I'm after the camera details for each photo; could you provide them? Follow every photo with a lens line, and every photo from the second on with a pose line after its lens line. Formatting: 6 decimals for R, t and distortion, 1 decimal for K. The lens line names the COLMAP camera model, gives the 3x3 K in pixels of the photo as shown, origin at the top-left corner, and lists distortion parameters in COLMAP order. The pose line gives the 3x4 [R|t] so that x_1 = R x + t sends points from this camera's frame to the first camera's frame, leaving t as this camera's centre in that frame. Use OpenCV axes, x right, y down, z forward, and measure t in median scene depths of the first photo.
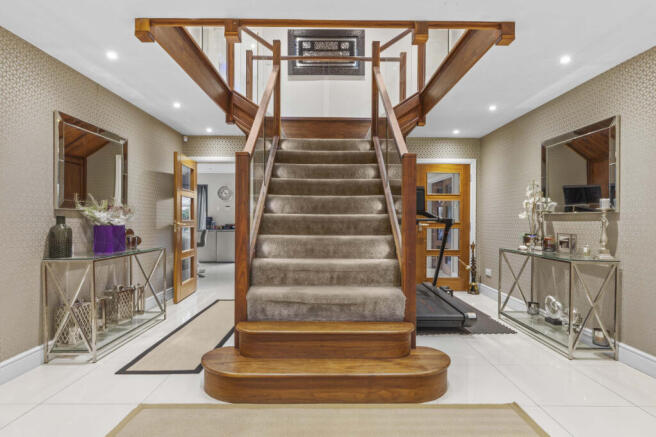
lens RADIAL K [[377.2, 0, 328.5], [0, 377.2, 219.9], [0, 0, 1]] dist [0.001062, 0.000098]
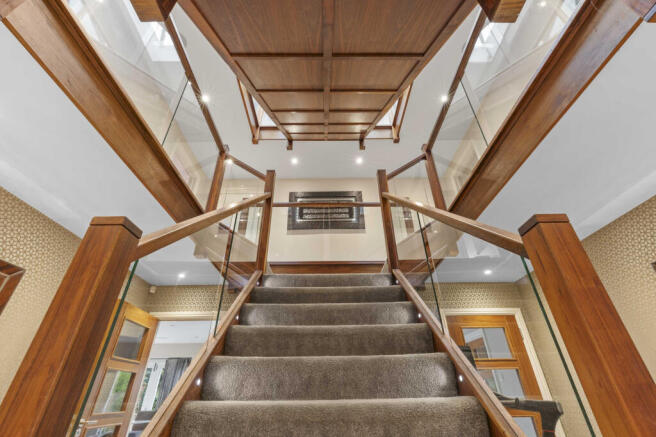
lens RADIAL K [[294.7, 0, 330.1], [0, 294.7, 214.4], [0, 0, 1]] dist [0.001365, 0.000698]
pose [[0.999804, -0.015534, 0.012282, -0.007209], [0.019680, 0.848387, -0.529010, -0.013274], [-0.002203, 0.529148, 0.848527, 0.476143]]
